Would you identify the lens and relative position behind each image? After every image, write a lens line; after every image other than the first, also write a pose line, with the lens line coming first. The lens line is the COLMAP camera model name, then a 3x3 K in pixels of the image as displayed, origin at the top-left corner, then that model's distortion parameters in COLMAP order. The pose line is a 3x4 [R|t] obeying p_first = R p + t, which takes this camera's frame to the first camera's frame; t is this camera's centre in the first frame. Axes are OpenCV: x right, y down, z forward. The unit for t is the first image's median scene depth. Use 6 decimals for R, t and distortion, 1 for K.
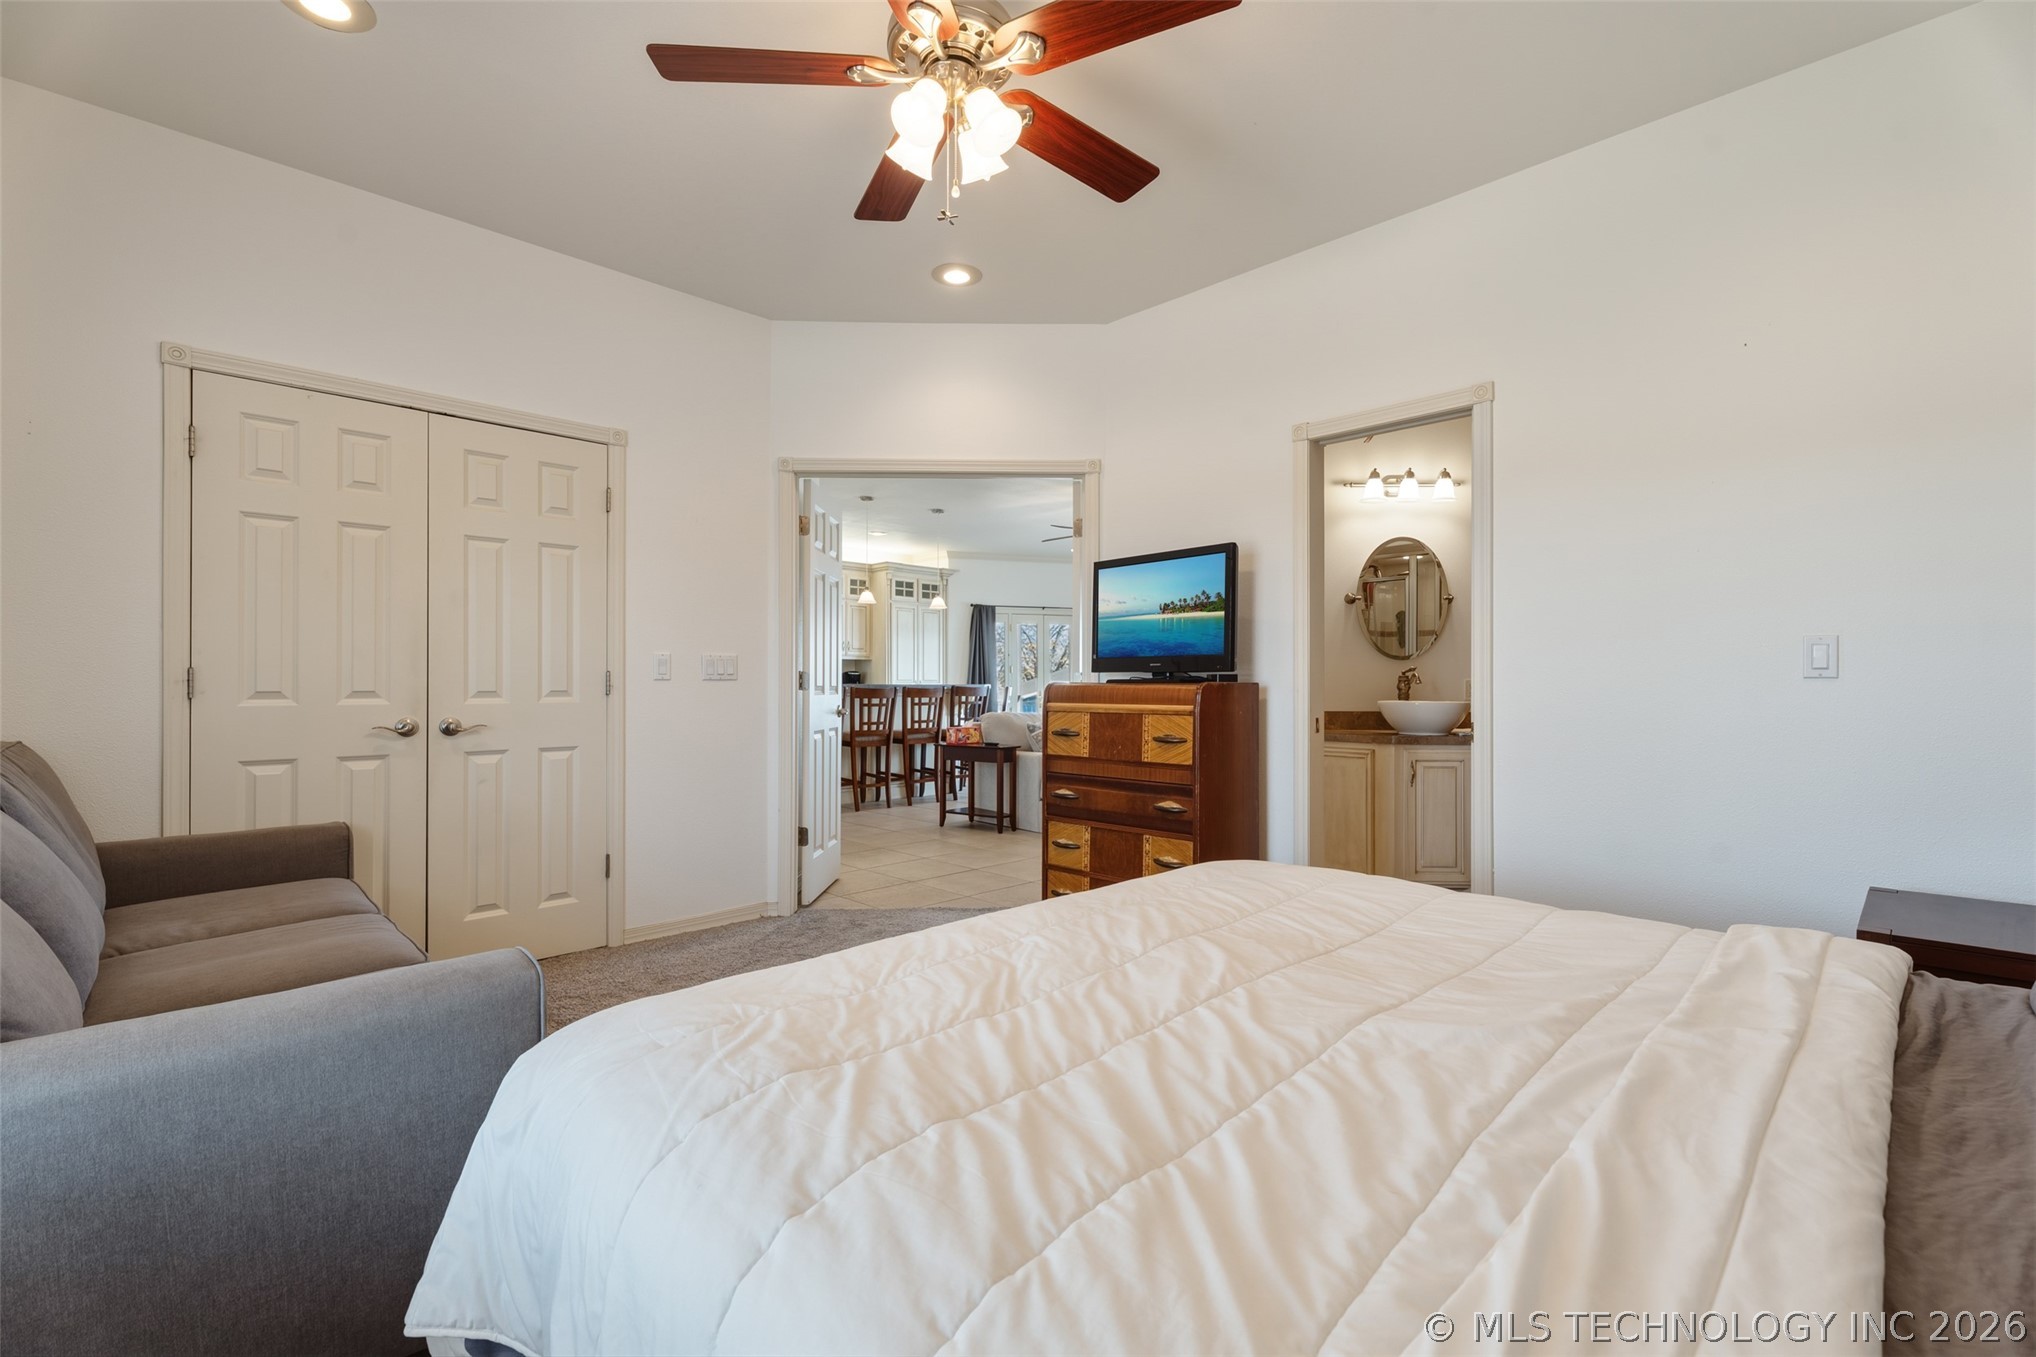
lens RADIAL K [[910.8, 0, 1012.7], [0, 910.8, 681.2], [0, 0, 1]] dist [0.001099, 0.002023]
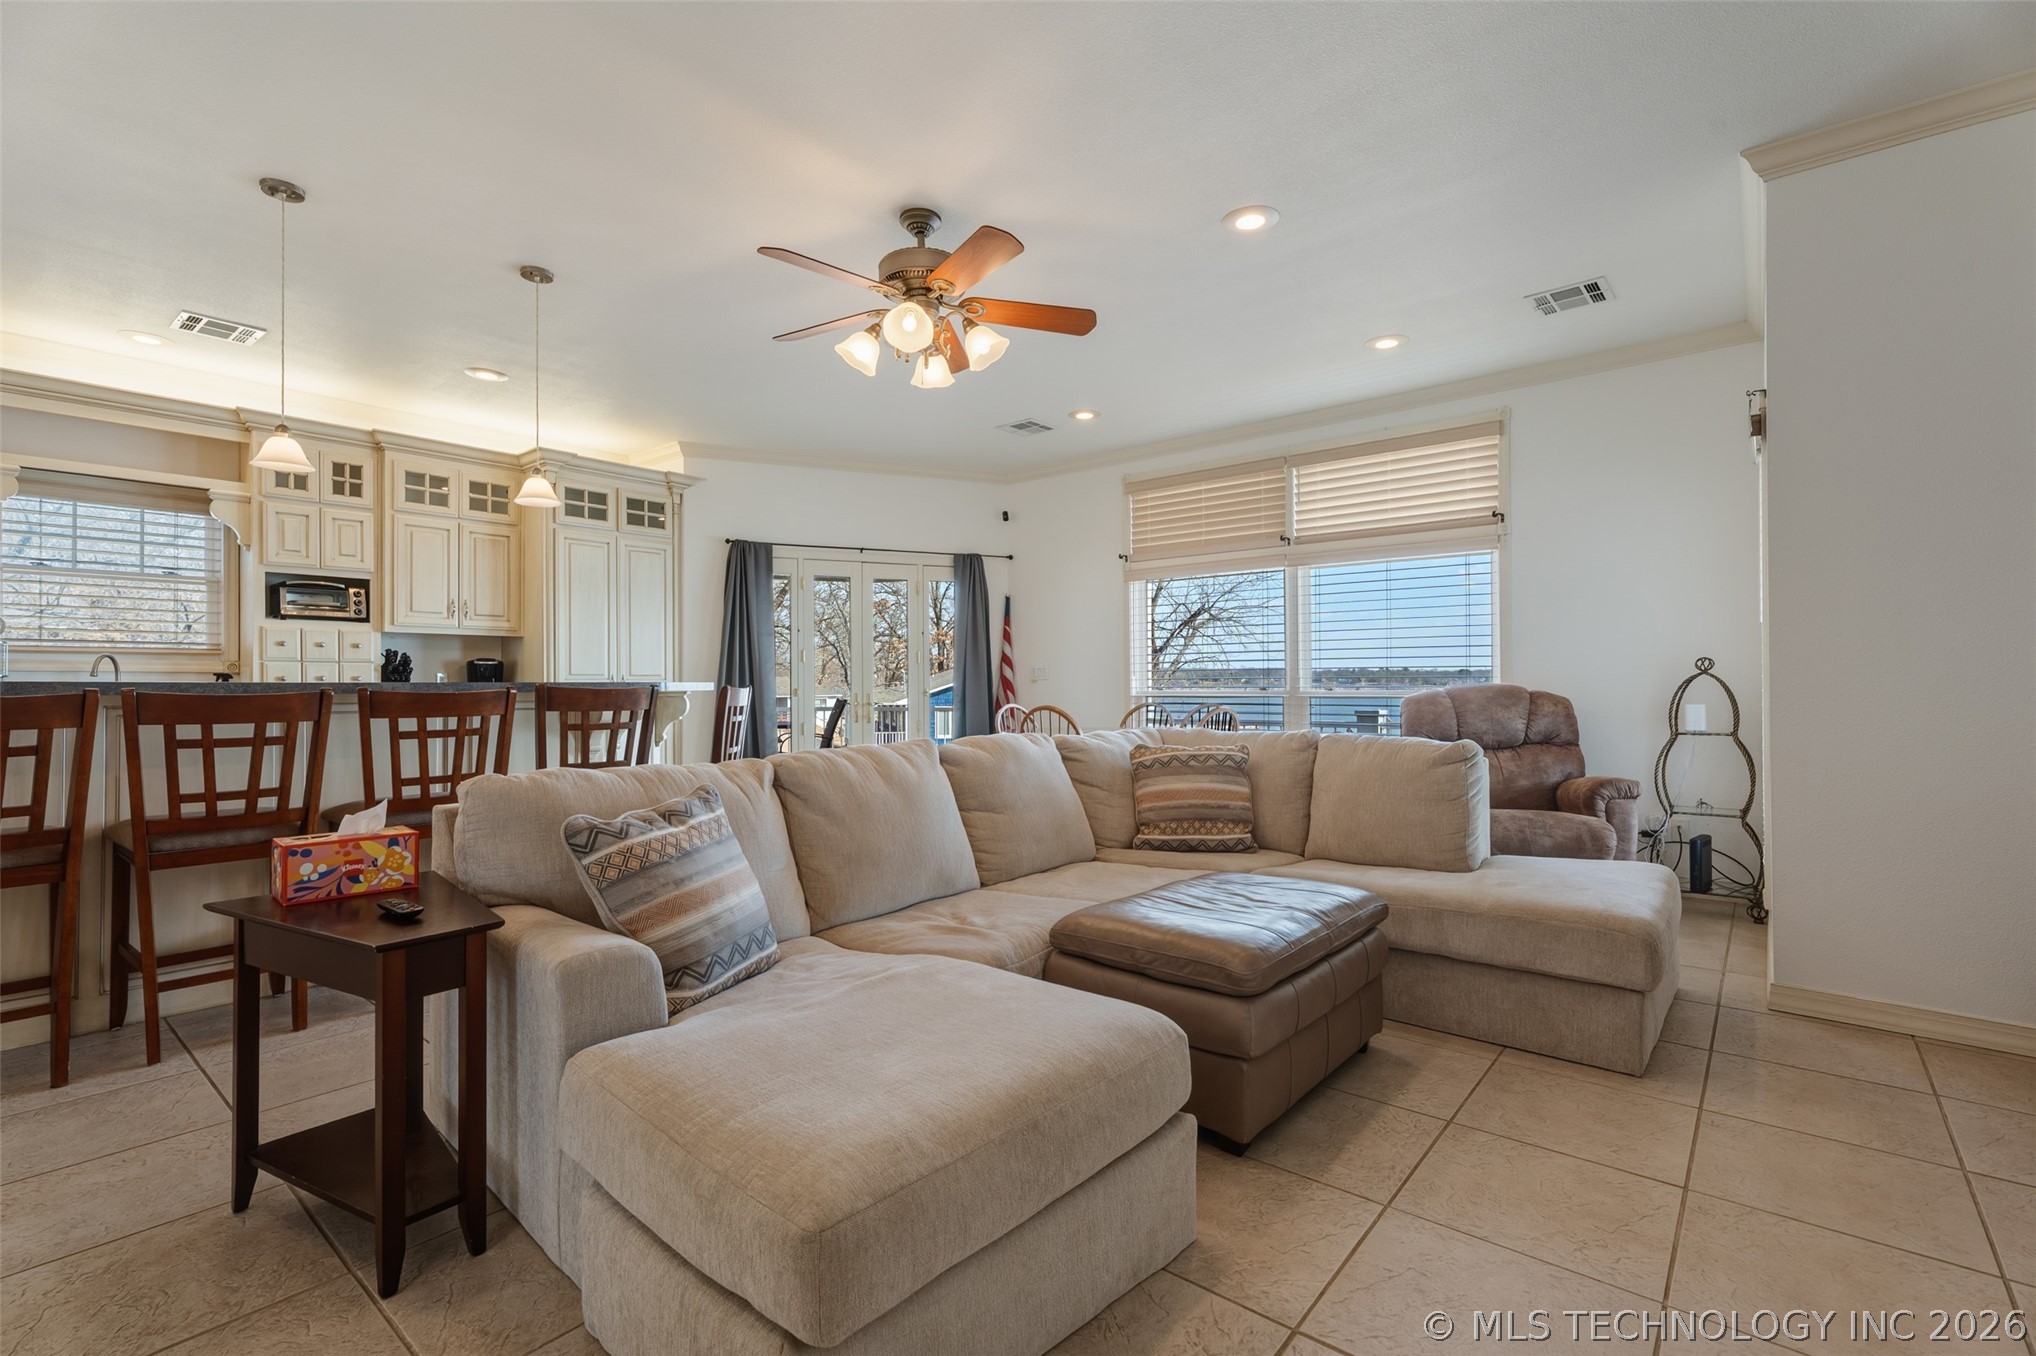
lens RADIAL K [[910.8, 0, 1011.4], [0, 910.8, 679.5], [0, 0, 1]] dist [0.001099, 0.002023]
pose [[0.995861, 0.000064, 0.090888, 0.077386], [0.000844, 0.999950, -0.009953, 0.004910], [-0.090884, 0.009988, 0.995811, 0.456280]]
